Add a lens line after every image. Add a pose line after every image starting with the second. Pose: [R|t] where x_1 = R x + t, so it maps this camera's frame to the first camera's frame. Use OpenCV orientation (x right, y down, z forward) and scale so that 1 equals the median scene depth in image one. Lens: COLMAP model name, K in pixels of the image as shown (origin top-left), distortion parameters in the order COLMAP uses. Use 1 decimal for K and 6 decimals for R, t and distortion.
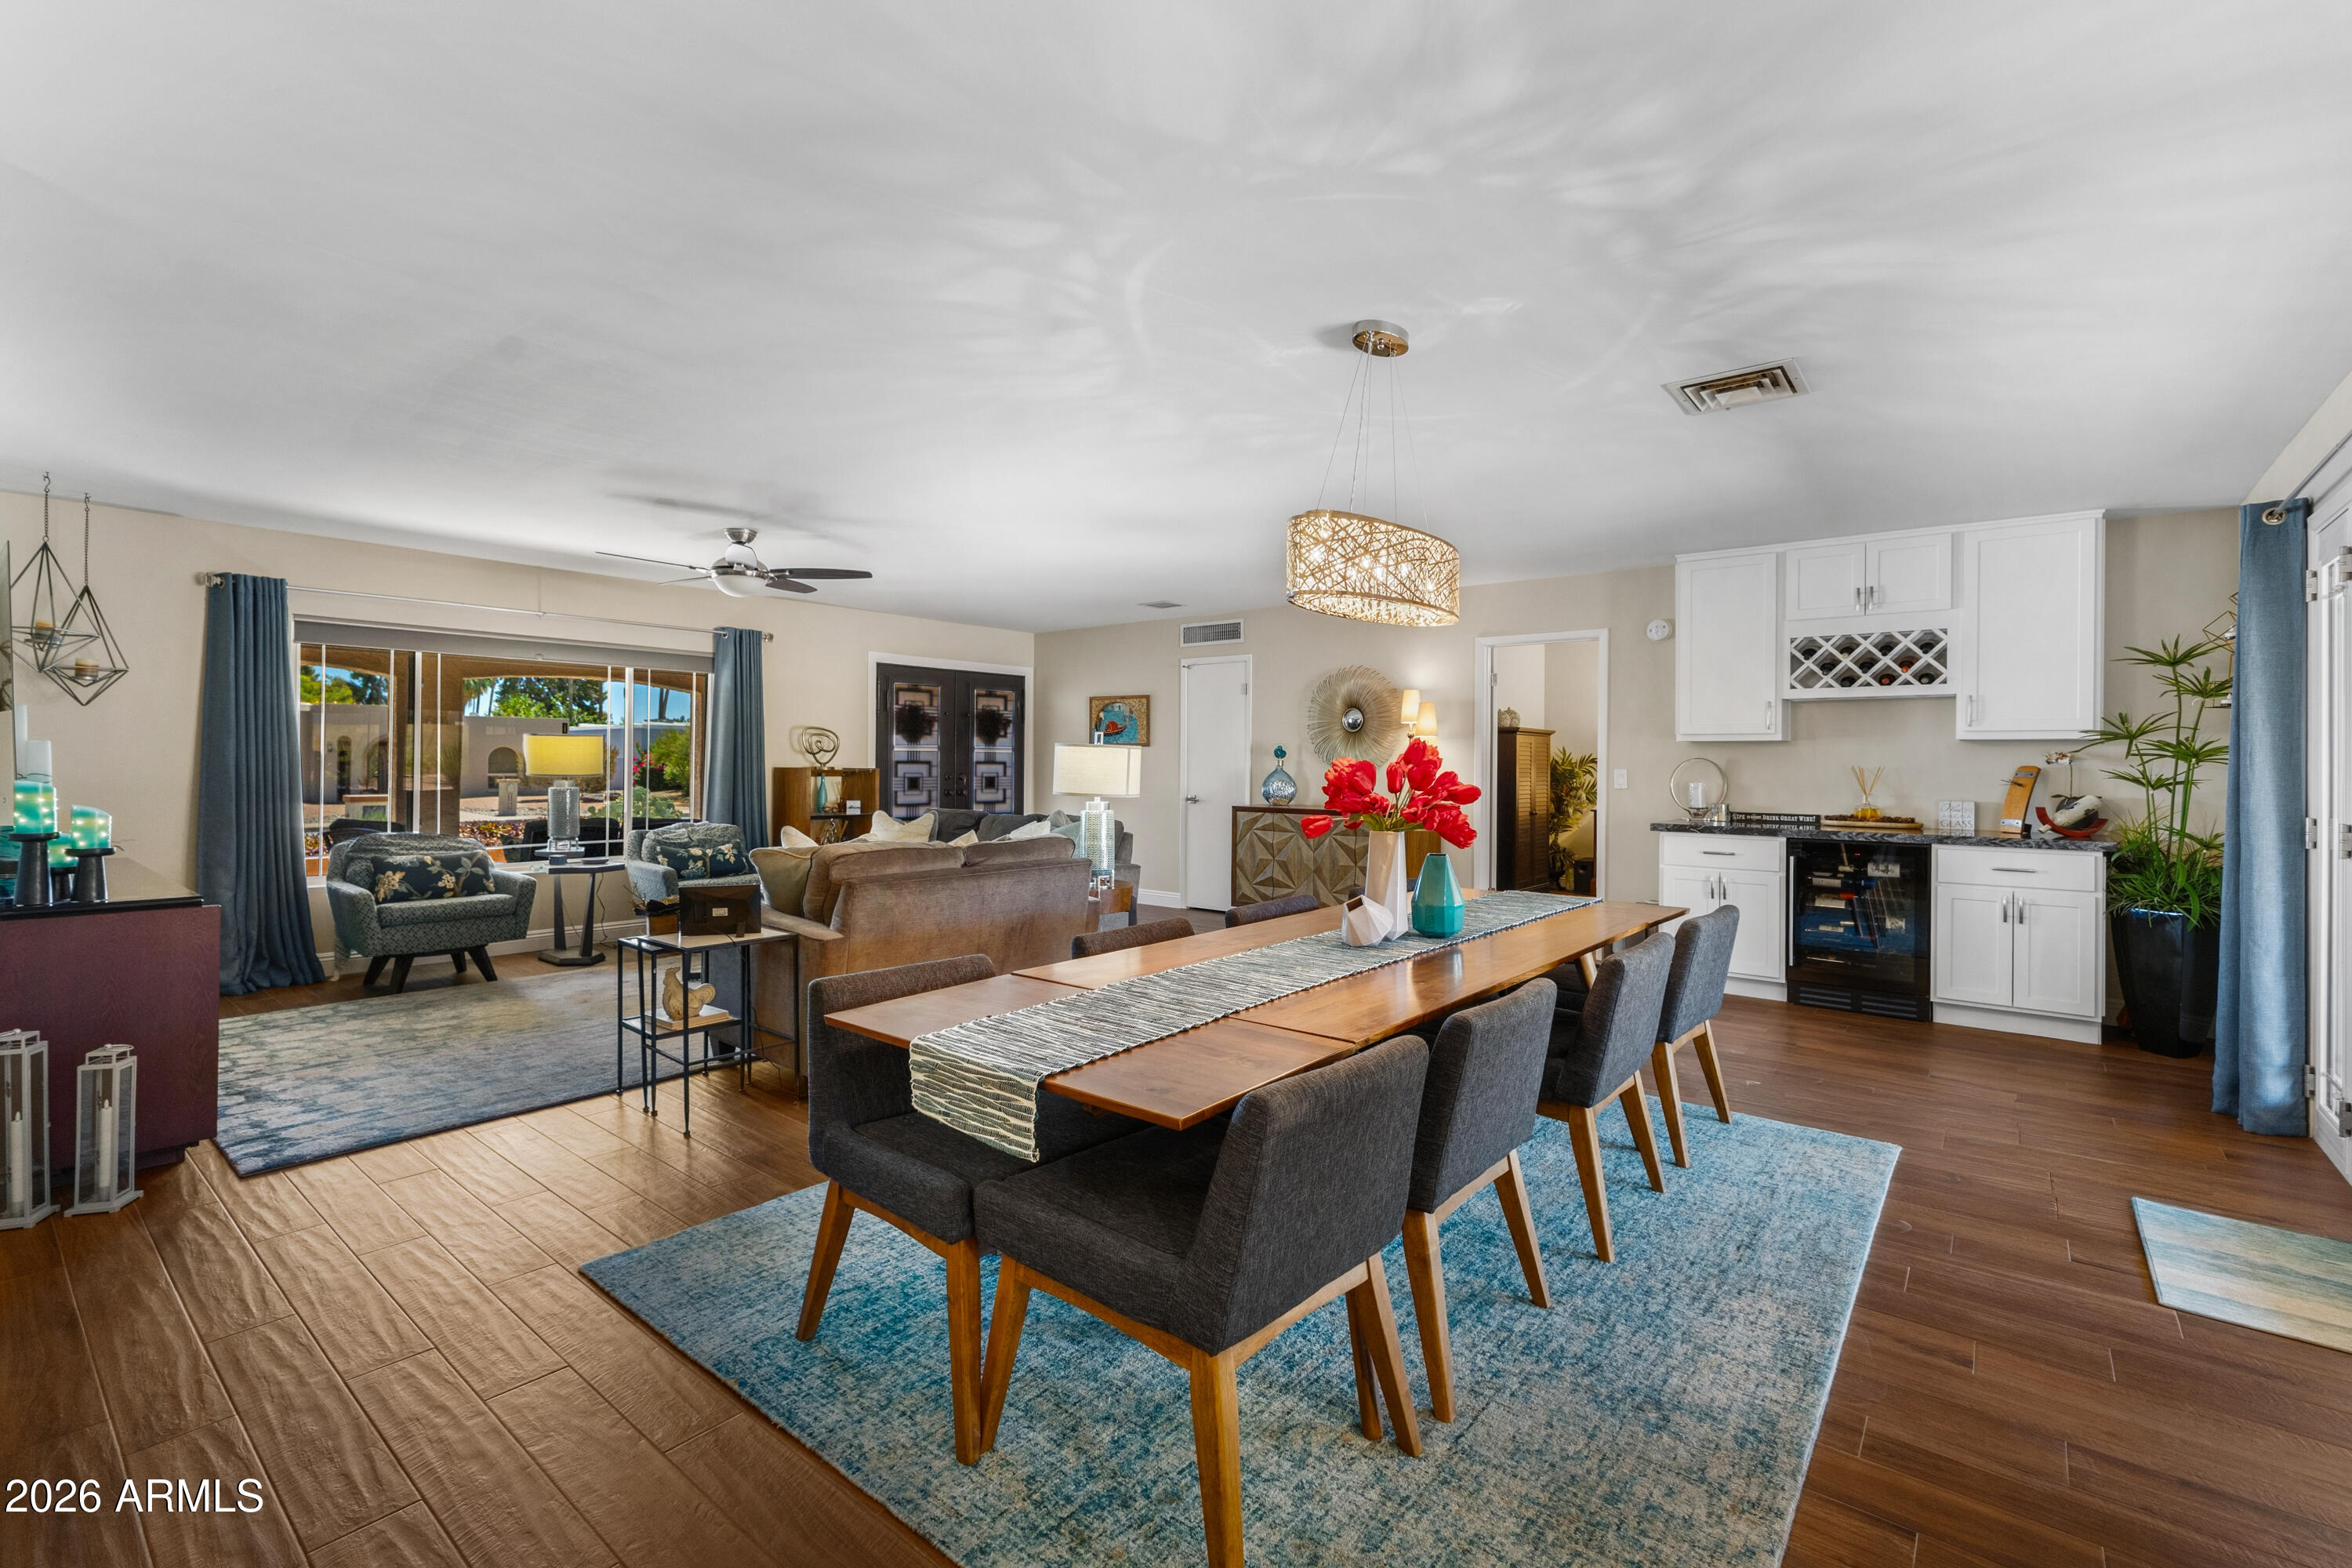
lens RADIAL K [[1028.2, 0, 1178.2], [0, 1028.2, 754.9], [0, 0, 1]] dist [-0.002702, 0.004608]
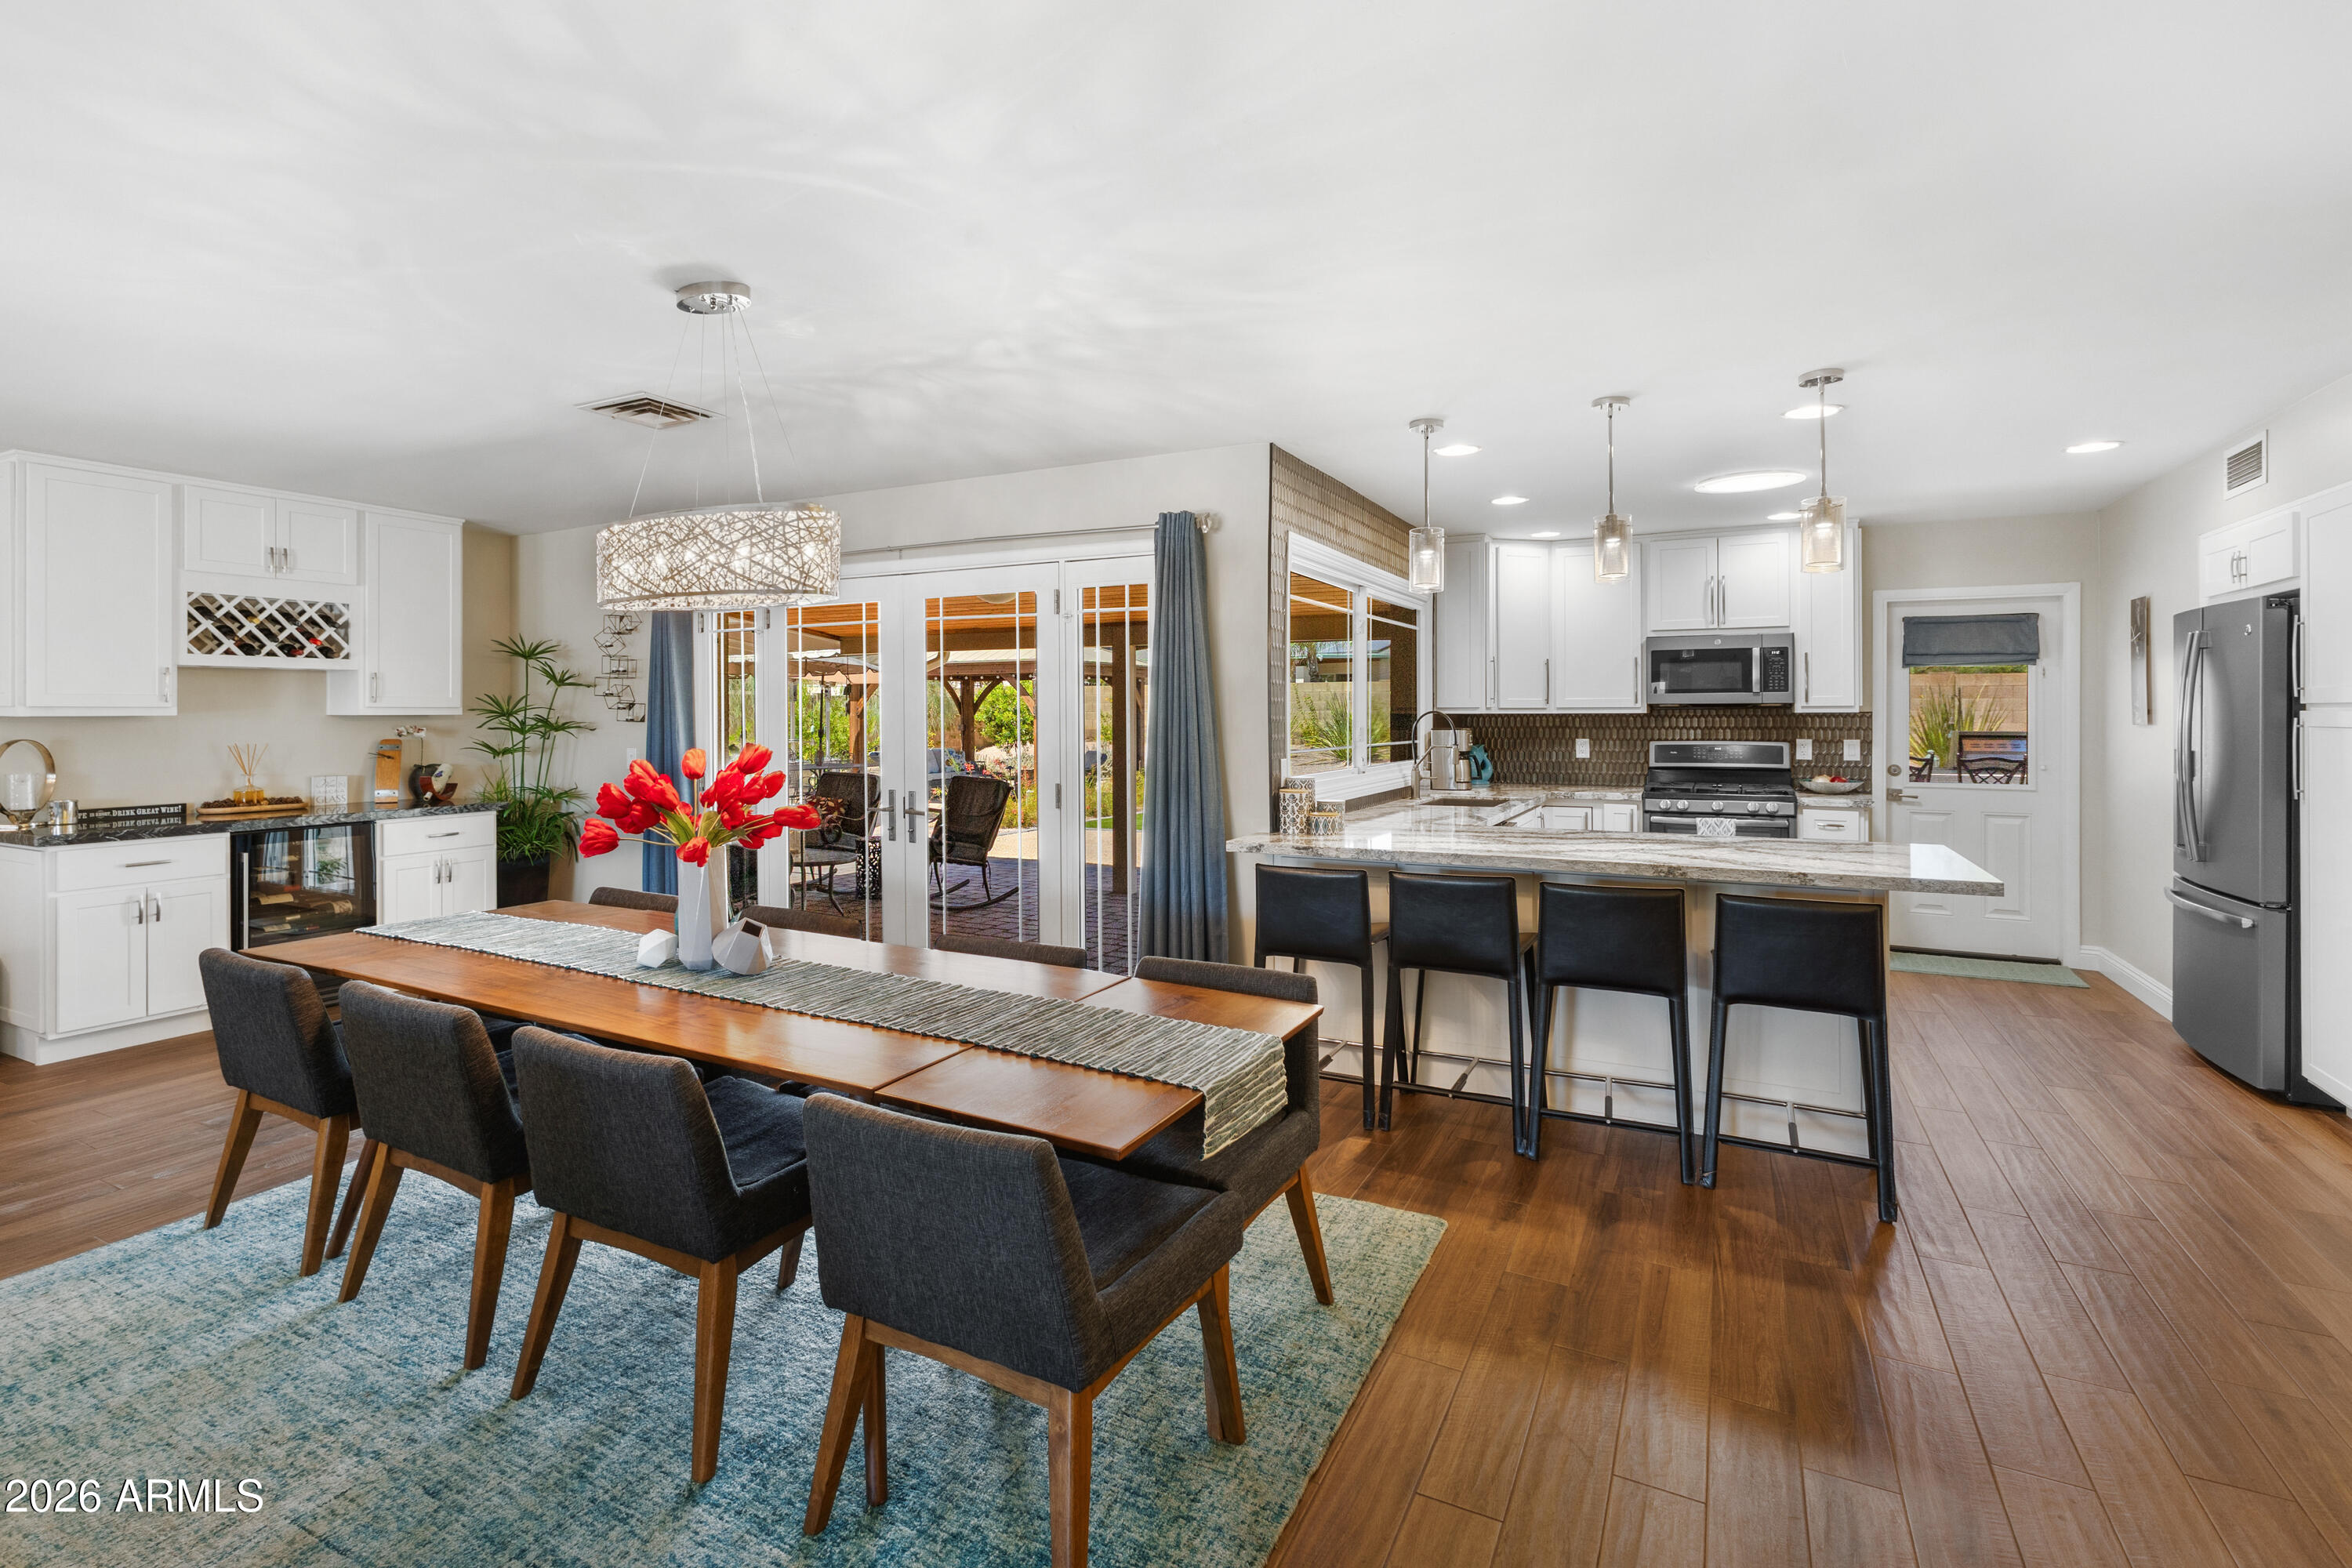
lens RADIAL K [[1121.4, 0, 1116.1], [0, 1121.4, 713.7], [0, 0, 1]] dist [-0.001037, 0.003711]
pose [[-0.181604, -0.010766, 0.983313, -0.452641], [-0.004382, 0.999939, 0.010138, -0.029955], [-0.983362, -0.002468, -0.181640, 0.453581]]
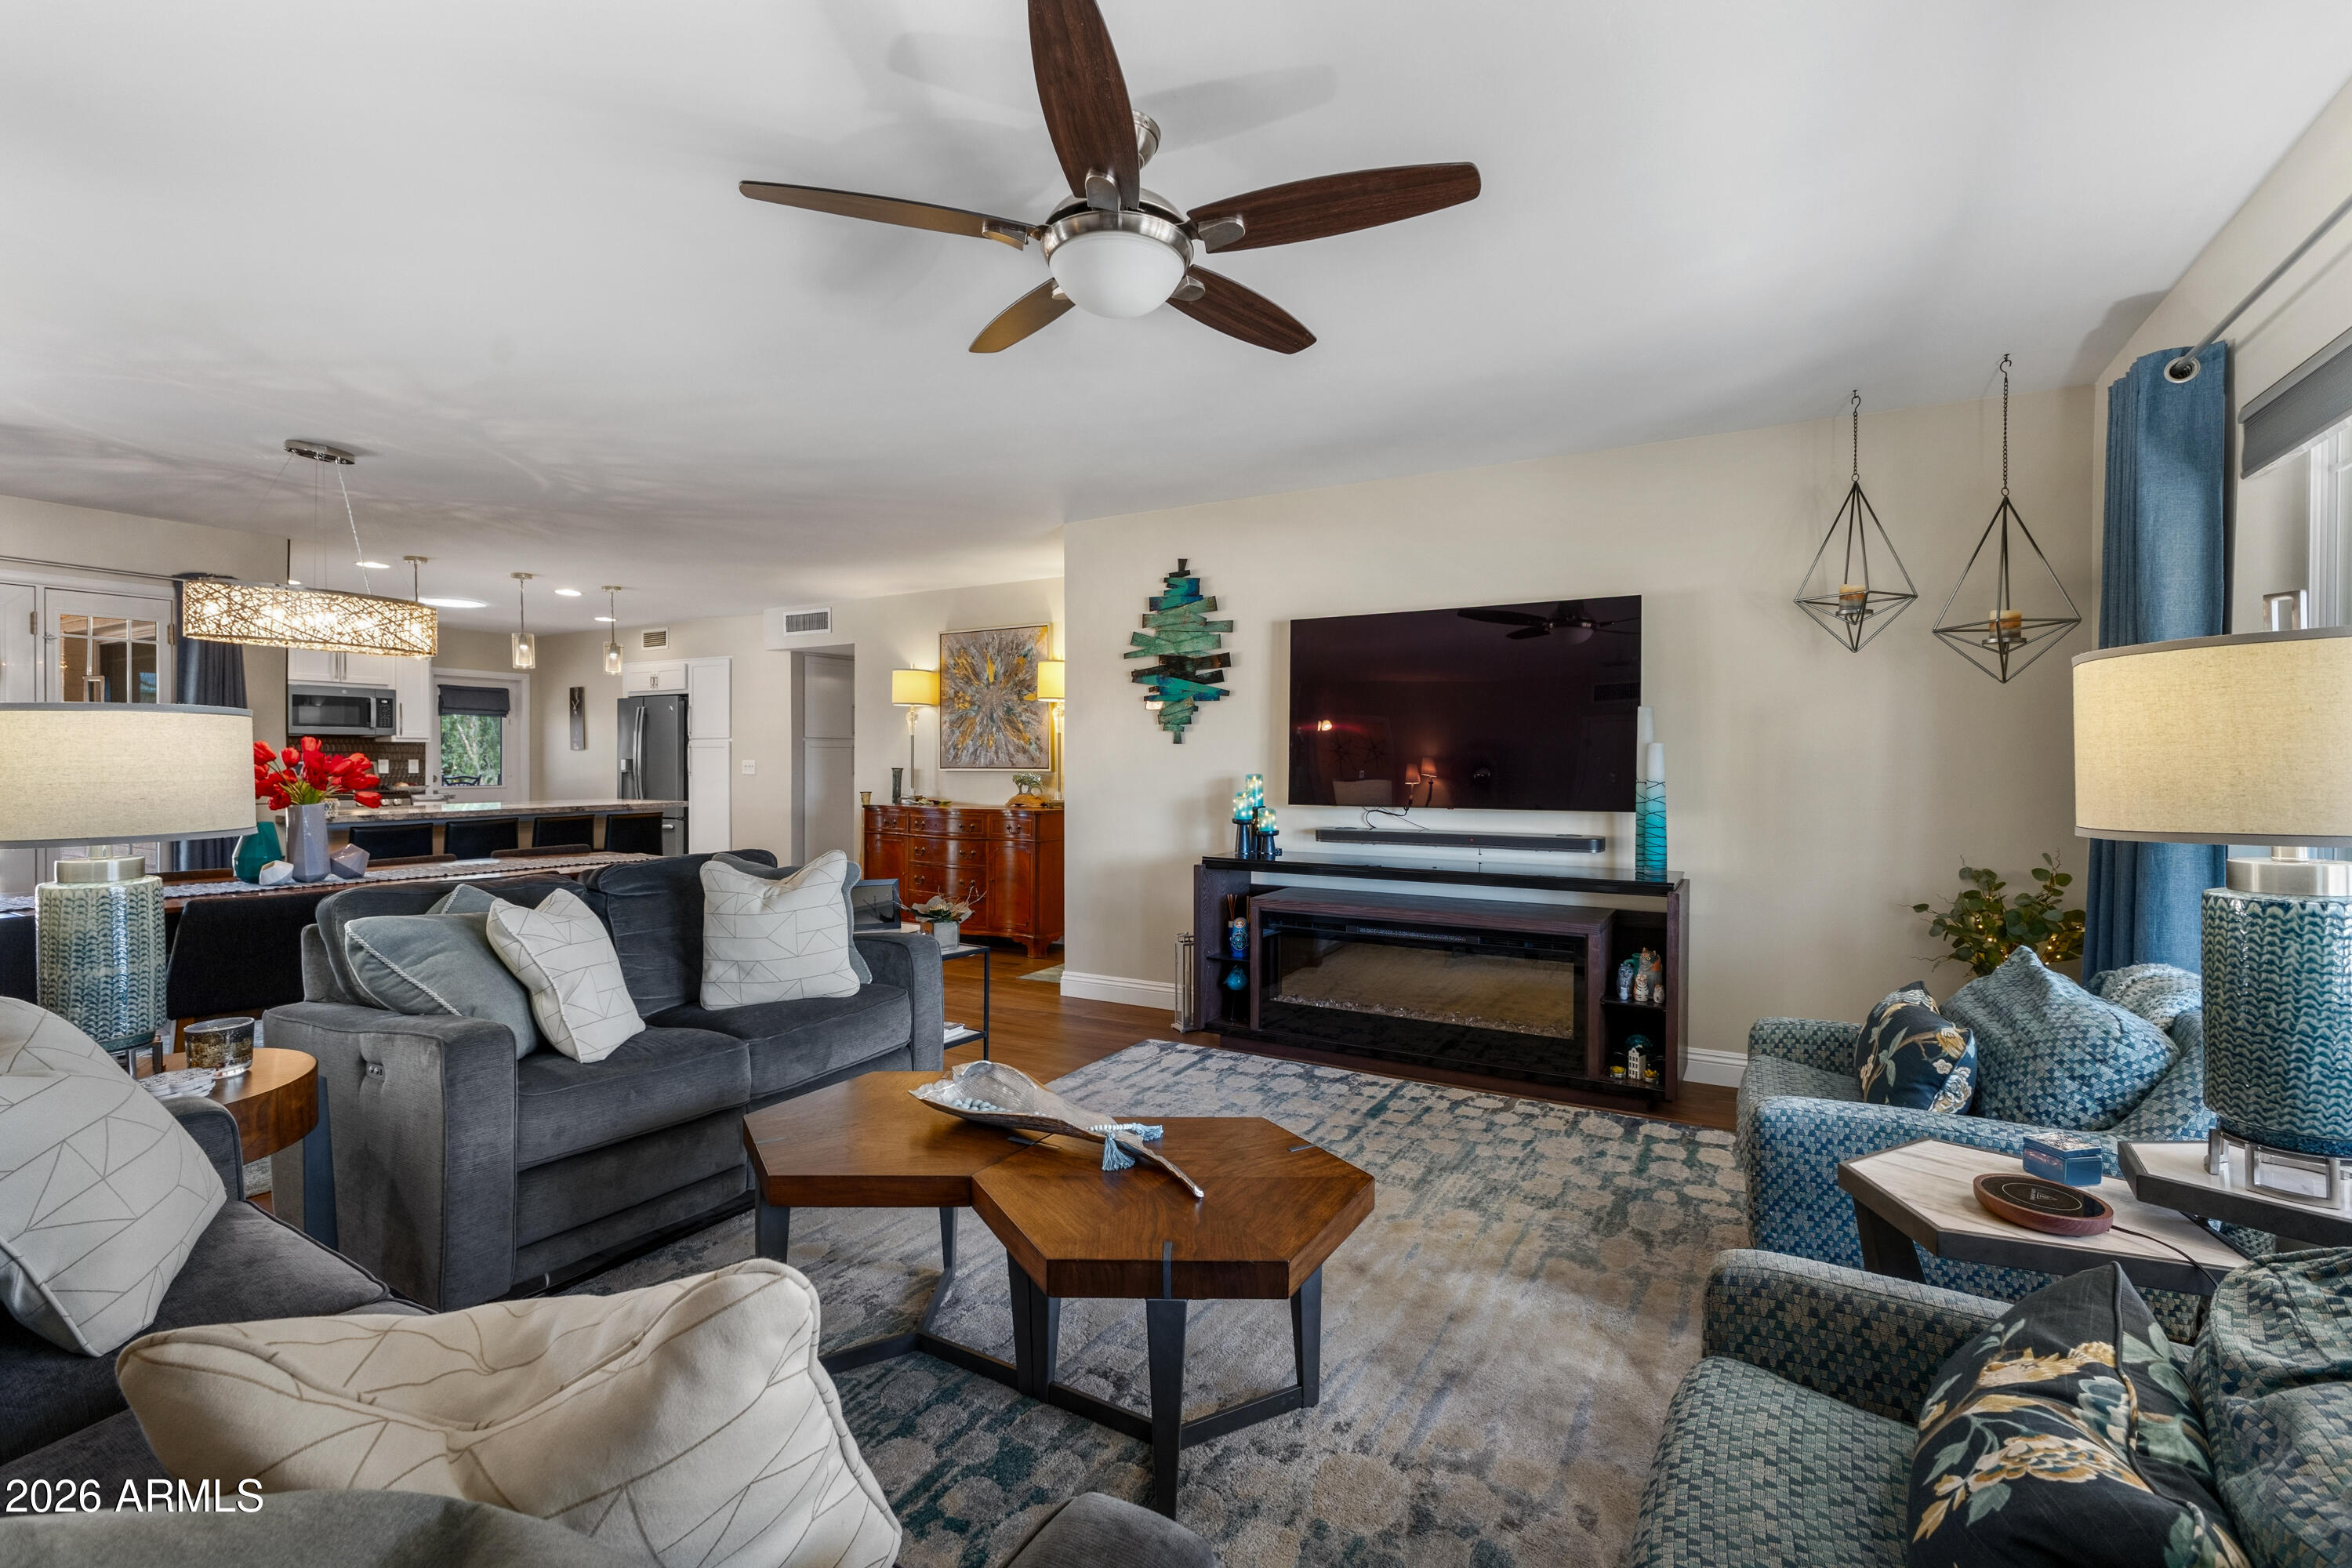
lens RADIAL K [[1028.2, 0, 1175.2], [0, 1028.2, 771.0], [0, 0, 1]] dist [-0.002702, 0.004608]
pose [[-0.986878, -0.007154, -0.161306, -0.402319], [-0.008066, 0.999955, 0.004997, 0.007923], [0.161263, 0.006232, -0.986892, 1.409750]]
